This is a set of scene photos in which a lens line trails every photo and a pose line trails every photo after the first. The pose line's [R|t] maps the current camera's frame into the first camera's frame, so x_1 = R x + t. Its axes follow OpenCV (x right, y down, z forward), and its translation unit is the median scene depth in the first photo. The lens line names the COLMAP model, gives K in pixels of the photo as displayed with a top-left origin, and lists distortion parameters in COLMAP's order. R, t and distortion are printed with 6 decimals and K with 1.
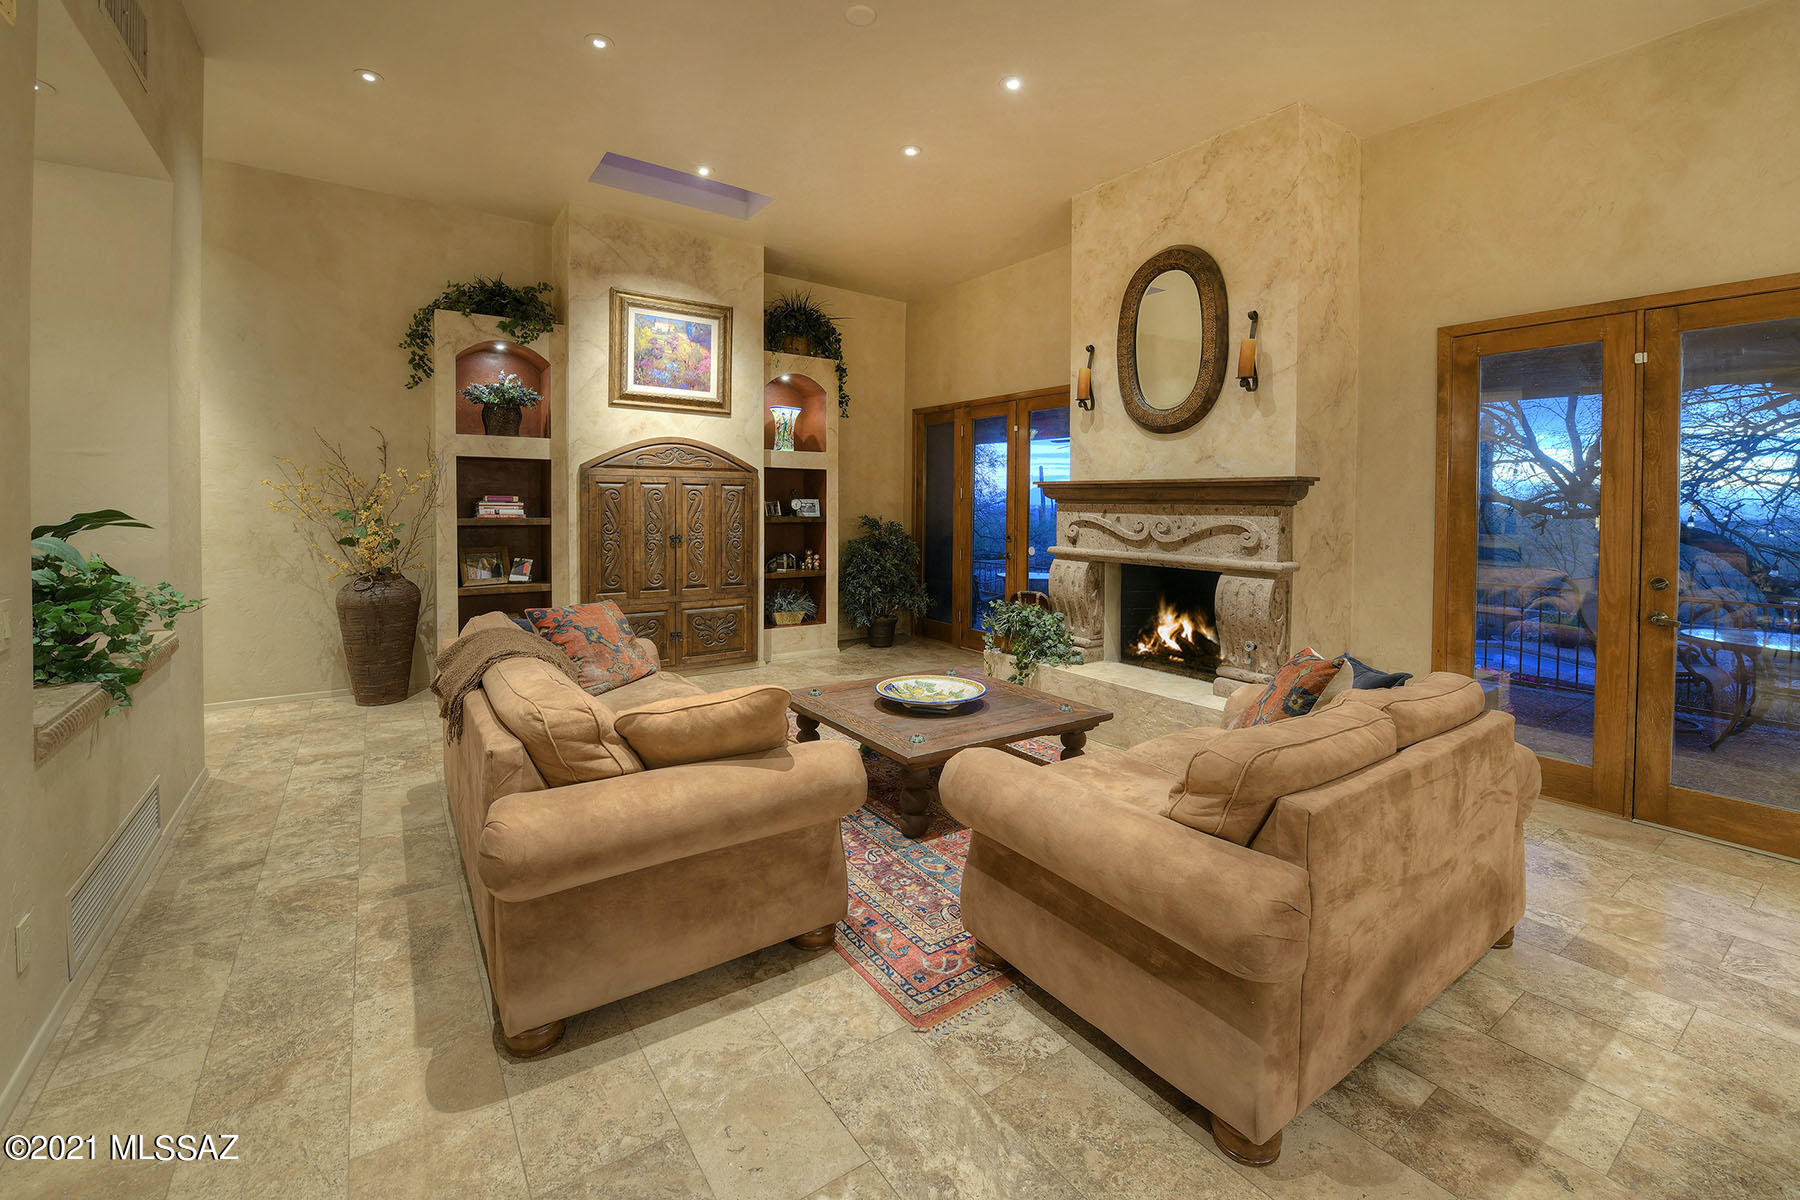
lens RADIAL K [[760.5, 0, 884.7], [0, 760.5, 515.7], [0, 0, 1]] dist [-0.018015, -0.001043]
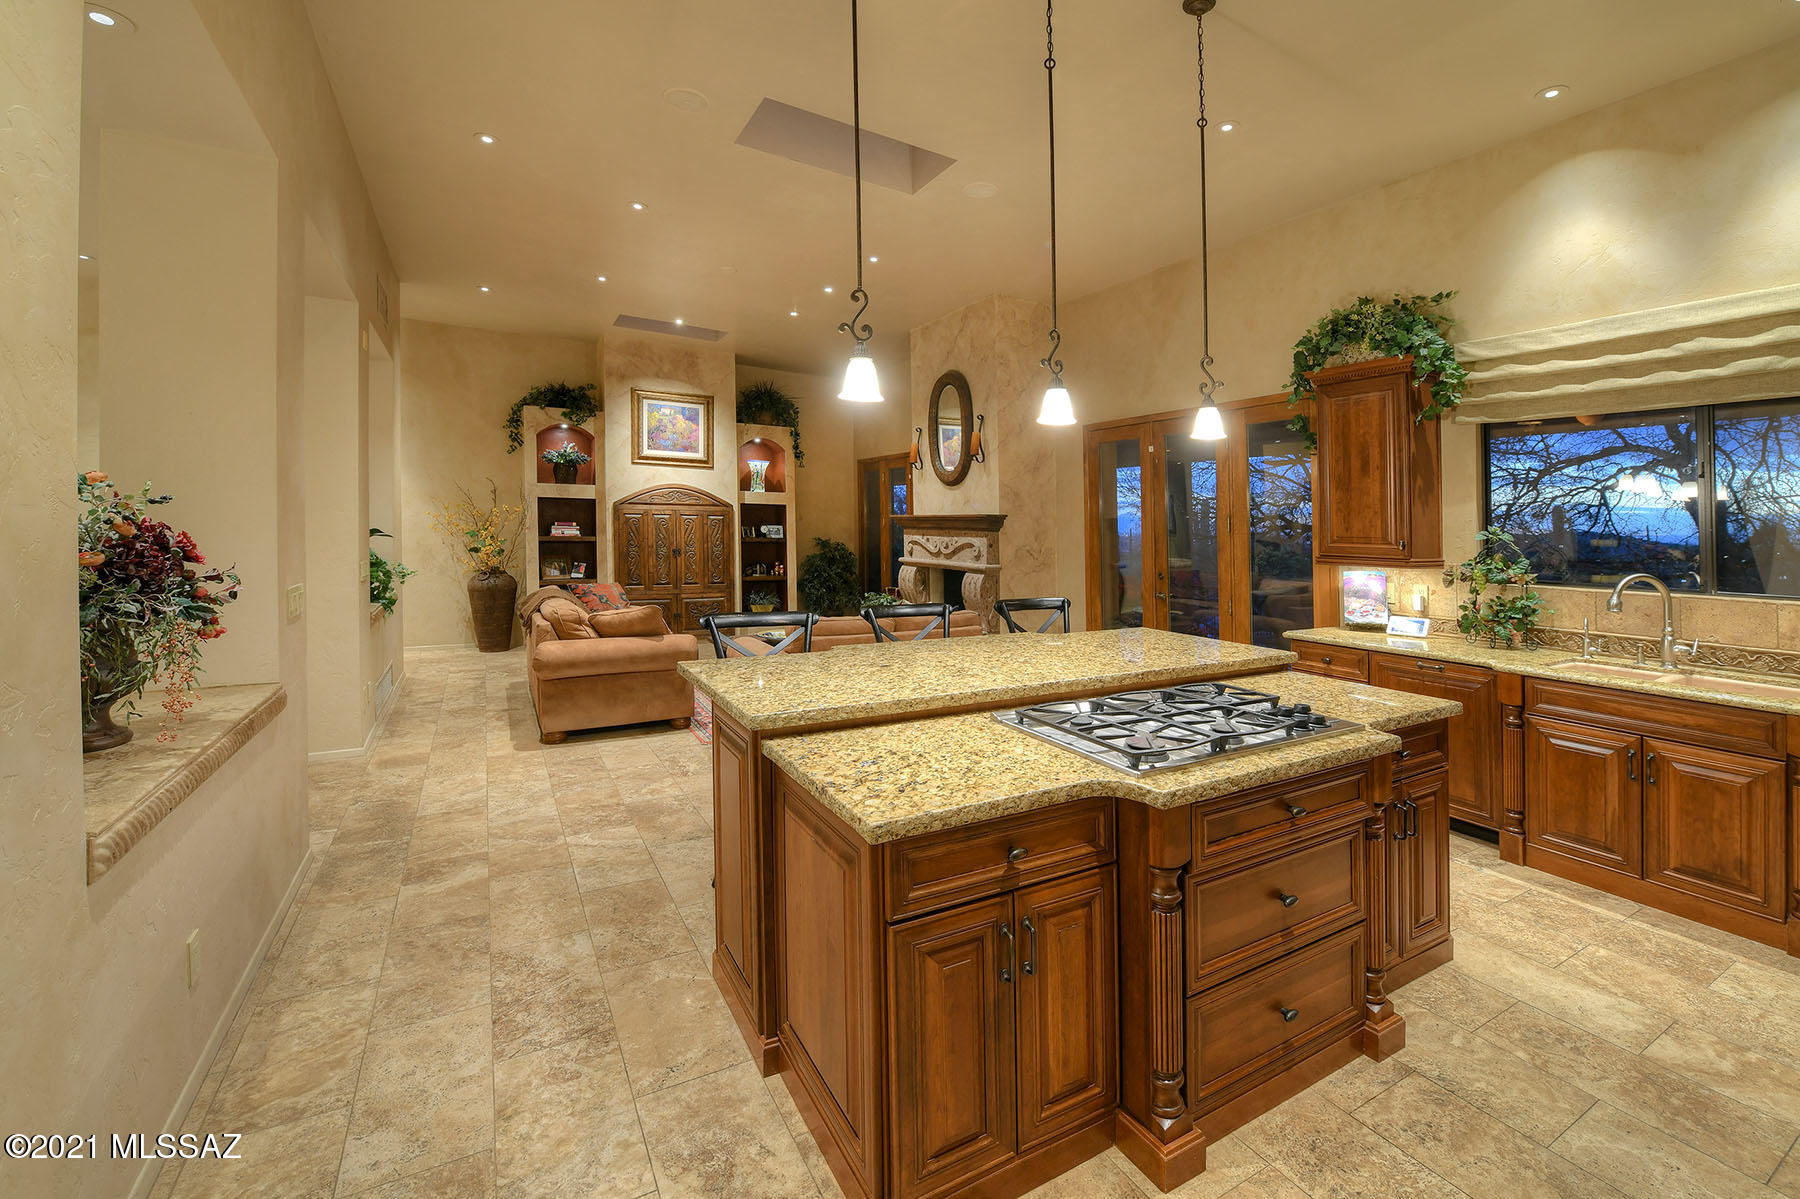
lens RADIAL K [[760.5, 0, 884.1], [0, 760.5, 576.0], [0, 0, 1]] dist [-0.018015, -0.001043]
pose [[0.993950, 0.014269, -0.108901, 0.328966], [-0.009498, 0.998978, 0.044201, 0.009755], [0.109421, -0.042899, 0.993069, -0.502493]]
